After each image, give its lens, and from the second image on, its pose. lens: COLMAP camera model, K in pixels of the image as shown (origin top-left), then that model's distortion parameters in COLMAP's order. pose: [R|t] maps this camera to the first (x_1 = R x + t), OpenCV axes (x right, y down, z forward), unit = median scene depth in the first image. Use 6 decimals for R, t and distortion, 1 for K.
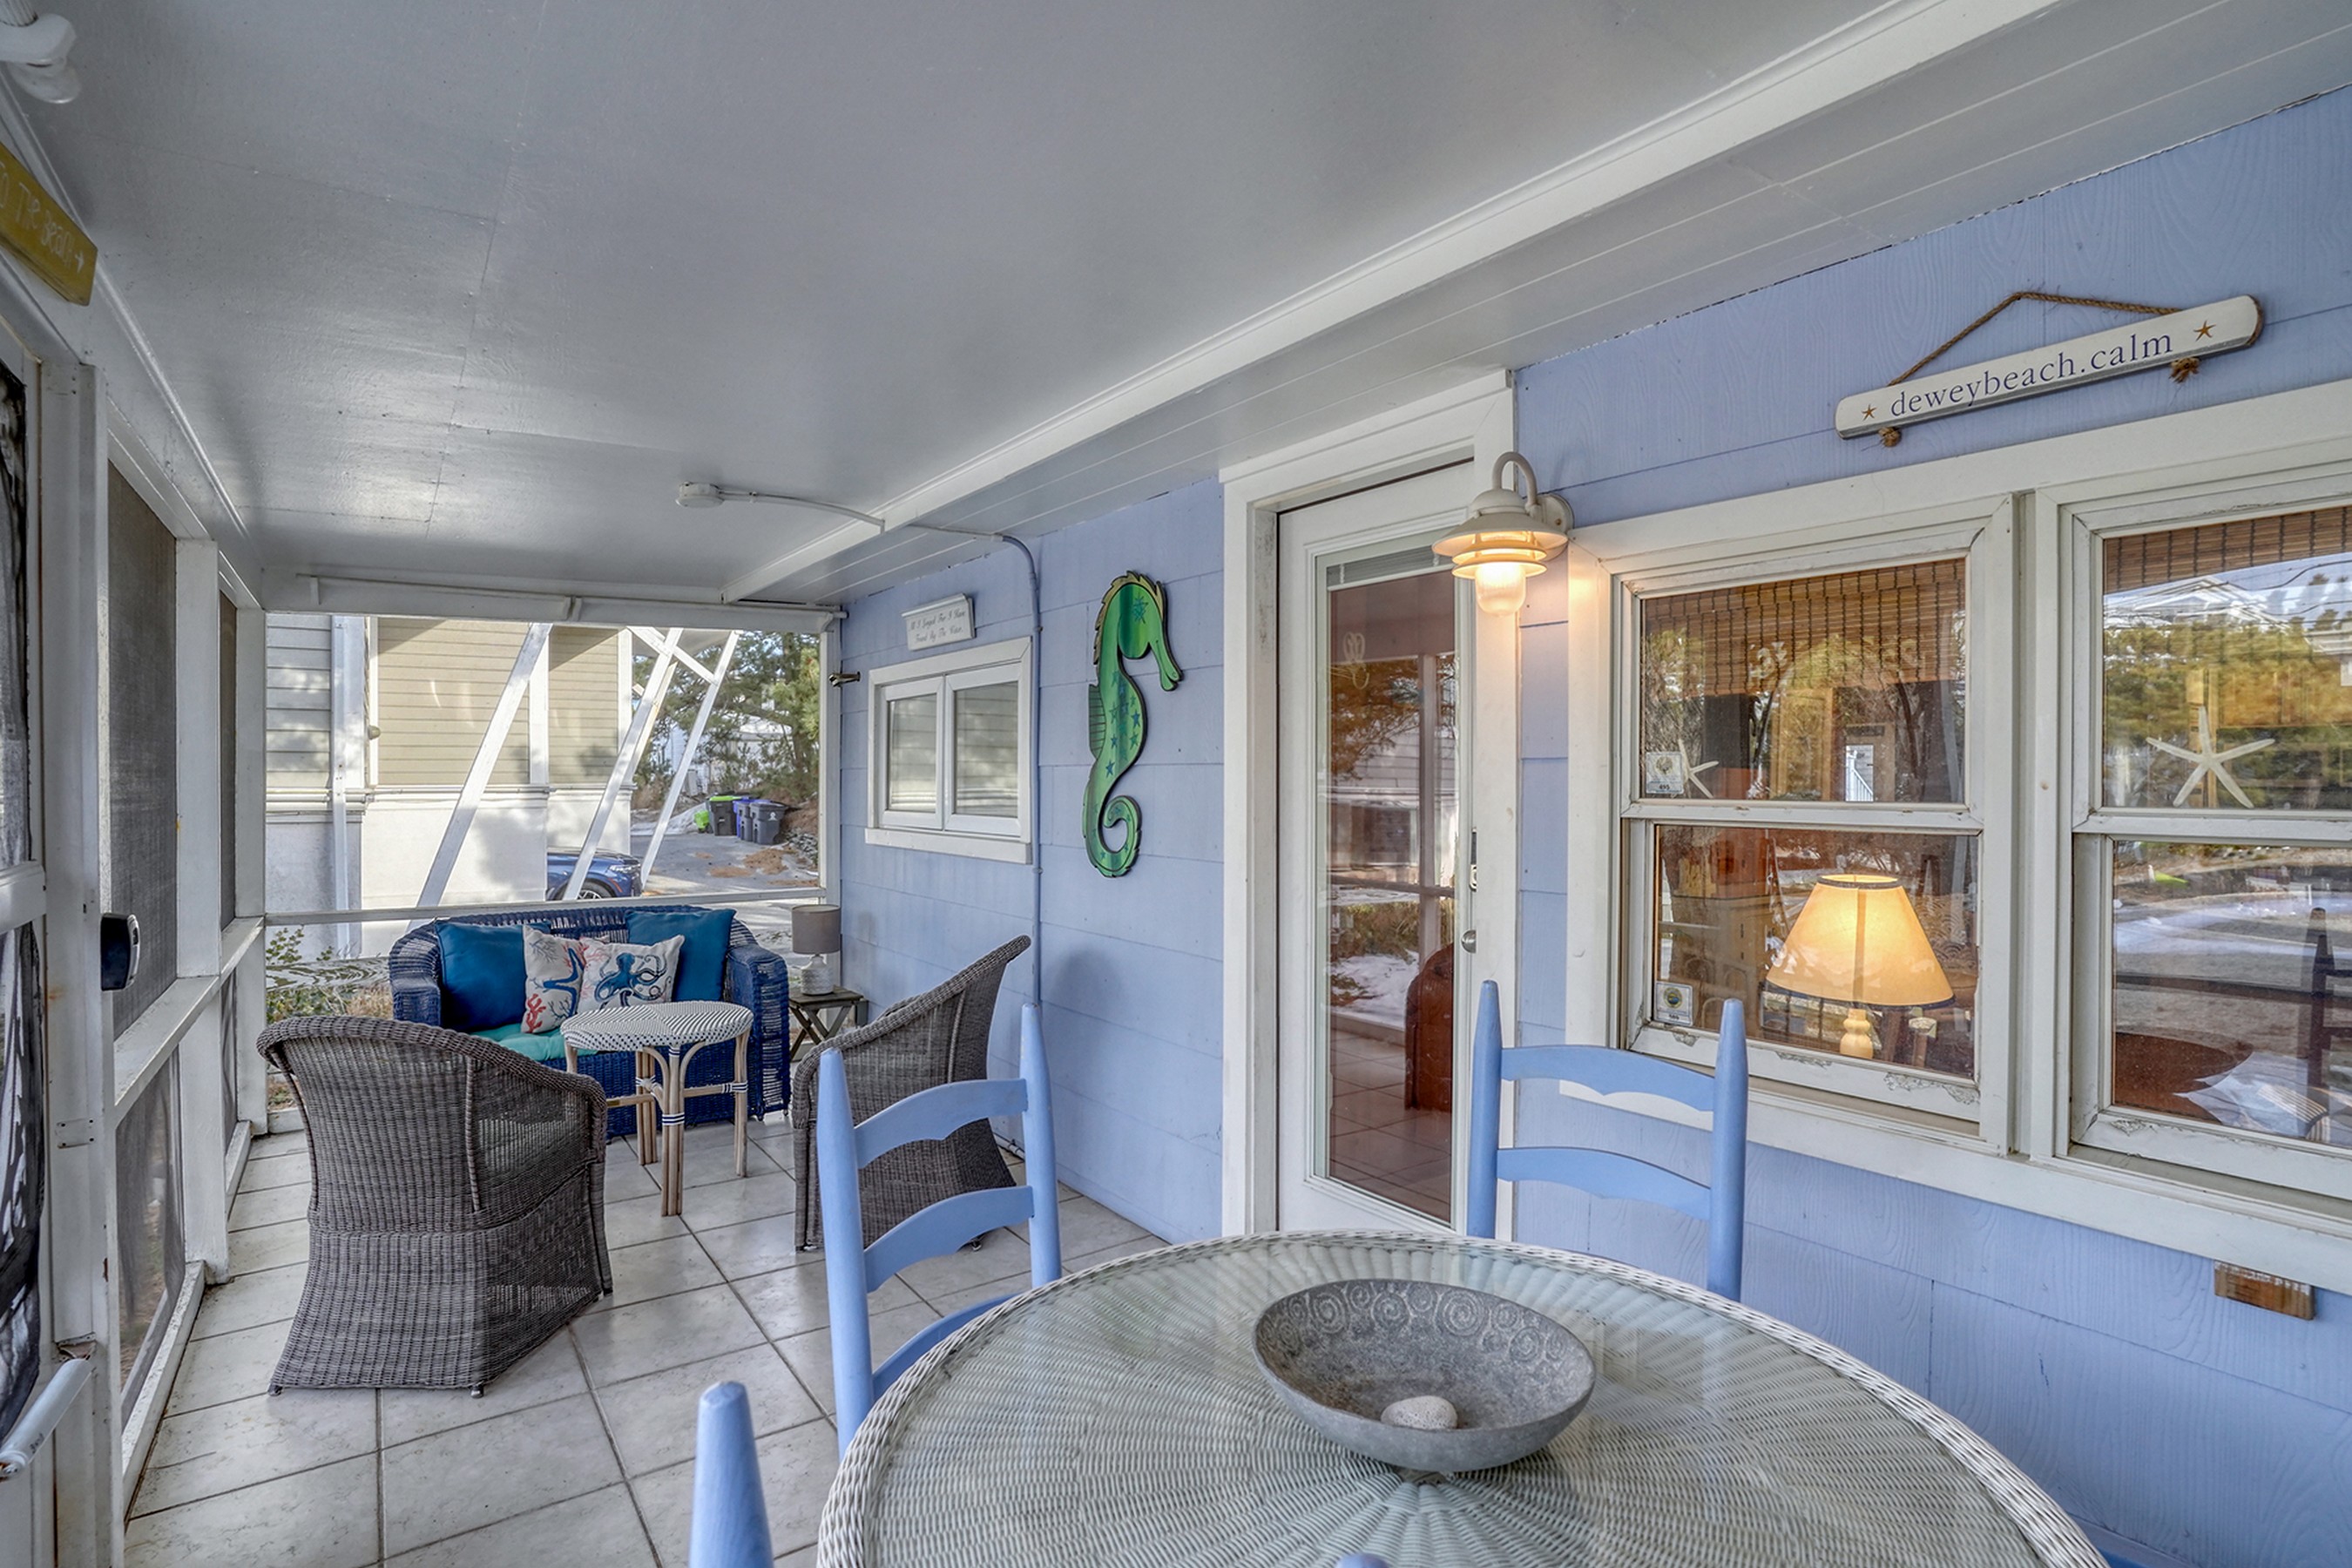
lens RADIAL K [[1192.6, 0, 1175.3], [0, 1192.6, 779.5], [0, 0, 1]] dist [-0.069992, 0.028186]
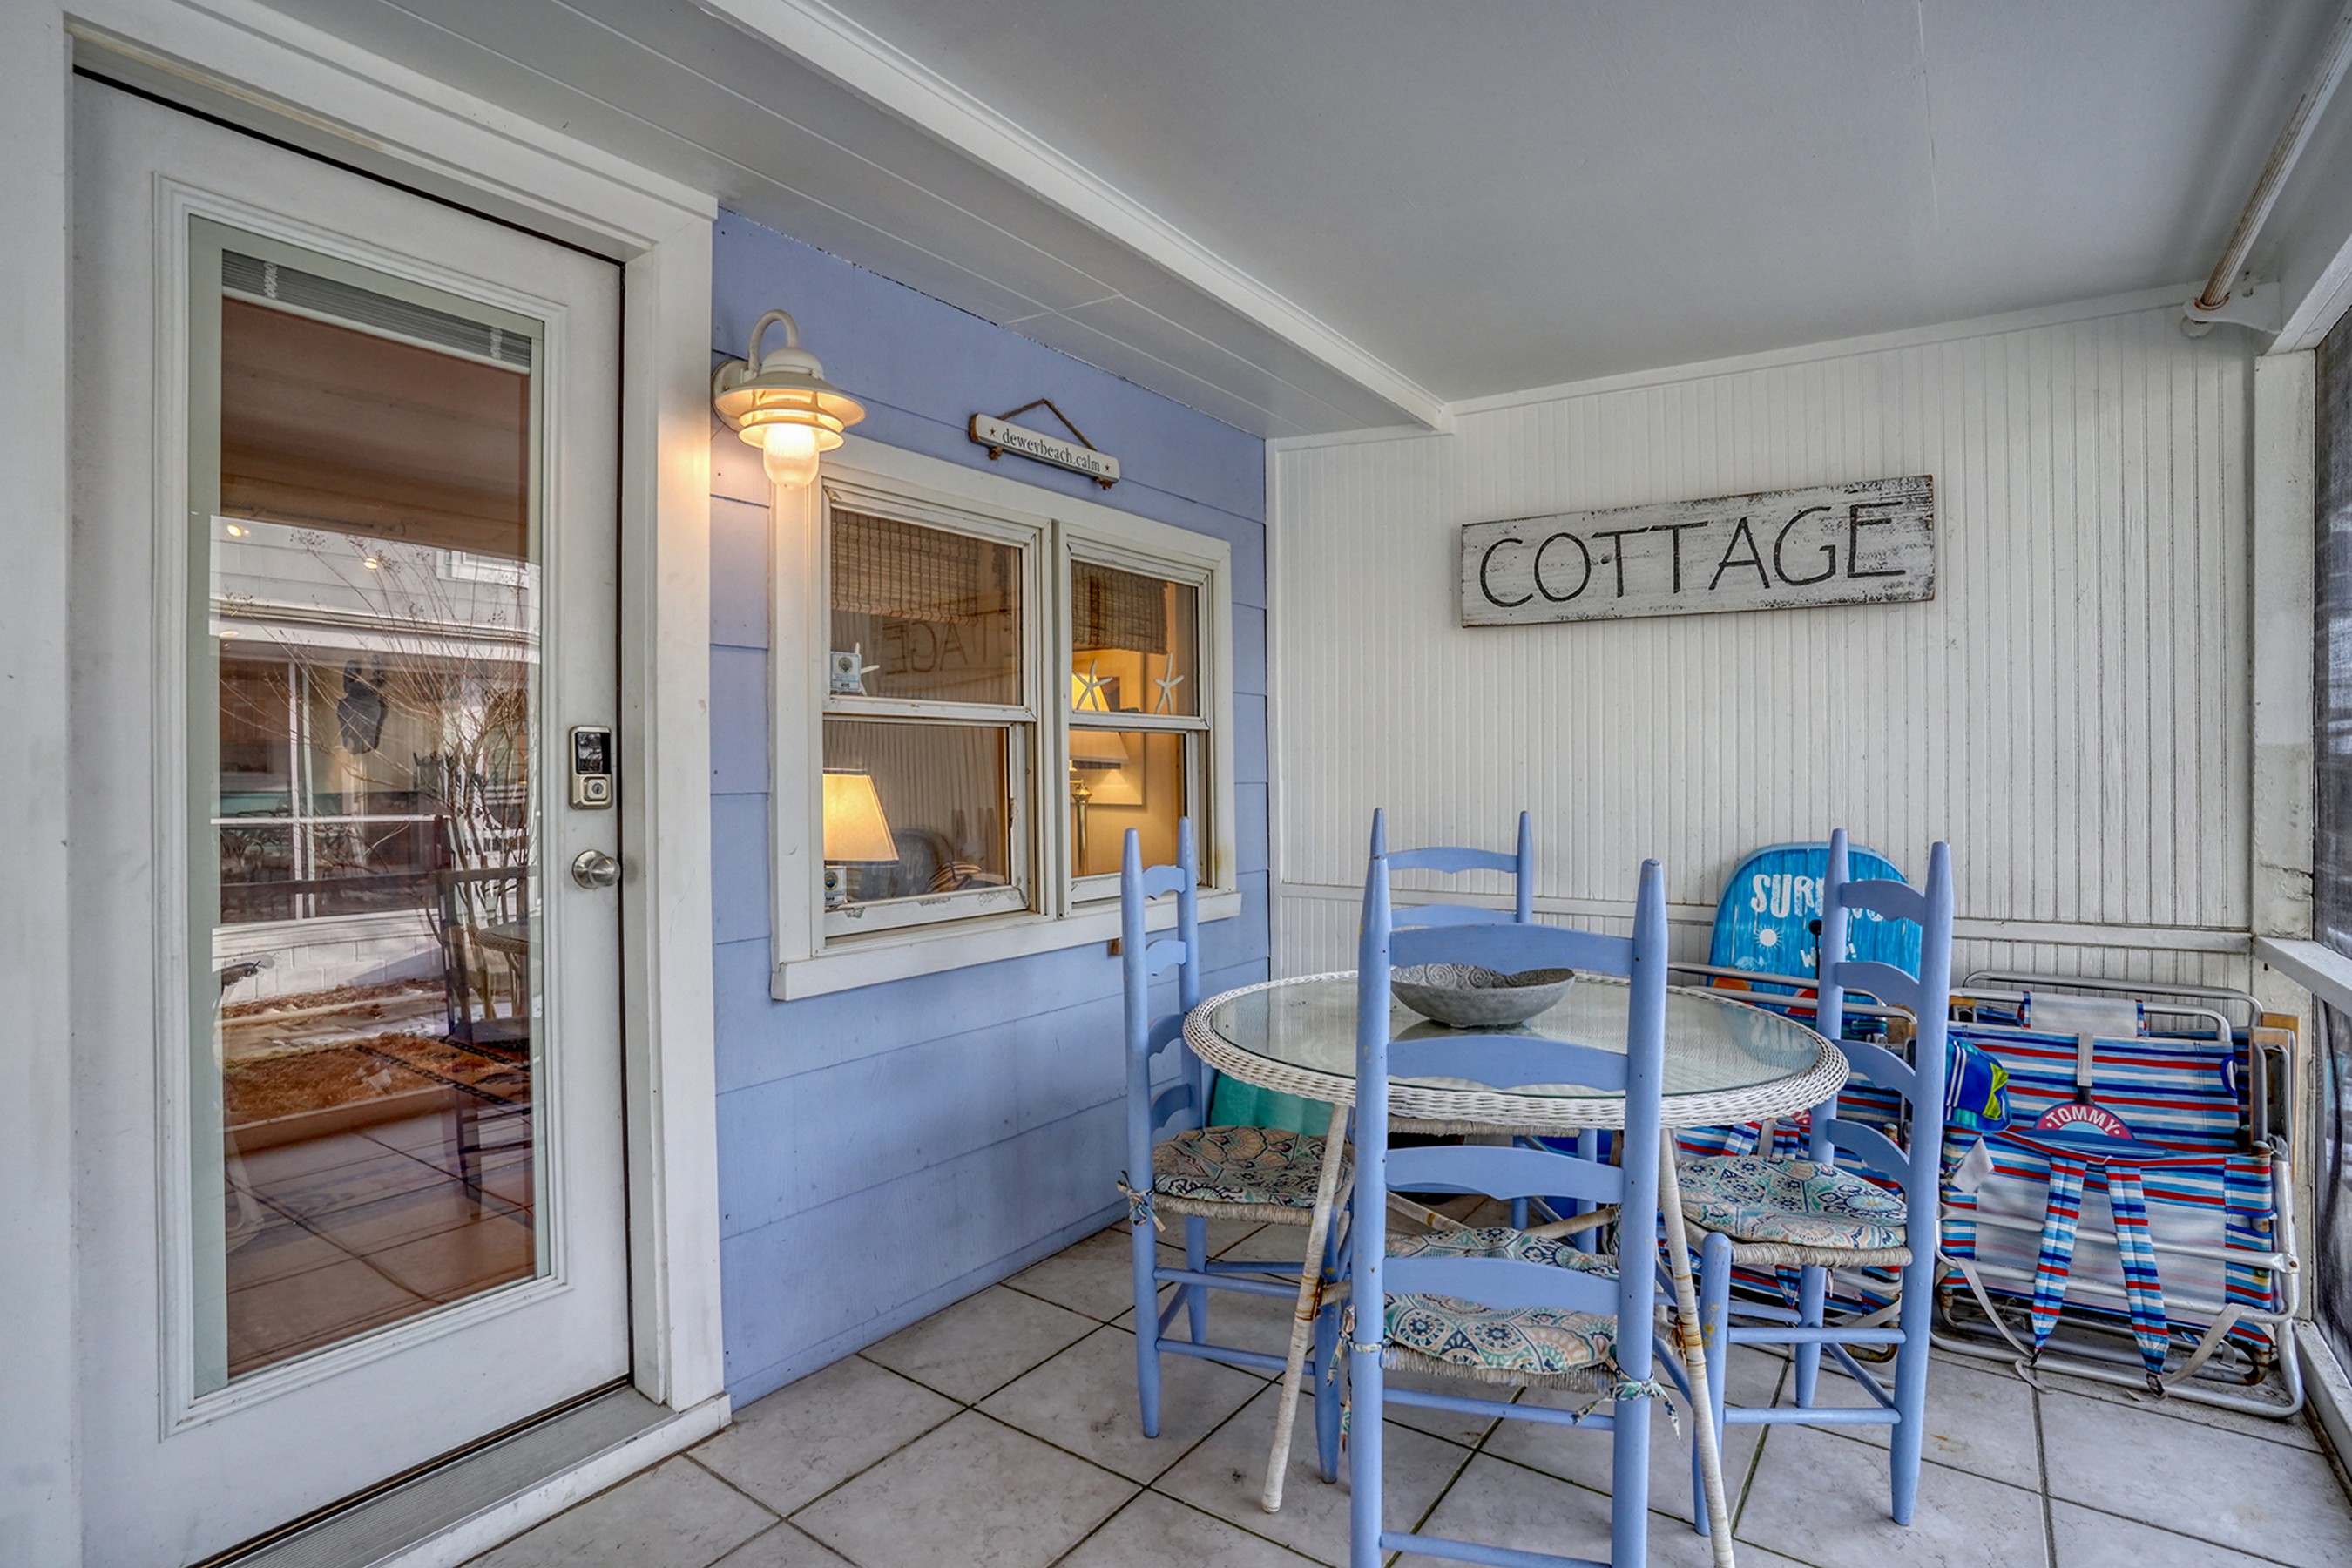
lens RADIAL K [[1192.6, 0, 1158.7], [0, 1192.6, 761.4], [0, 0, 1]] dist [-0.069992, 0.028186]
pose [[-0.335421, 0.010057, 0.942015, -0.288139], [0.010246, 0.999923, -0.007027, 0.035348], [-0.942013, 0.007295, -0.335498, 0.441379]]
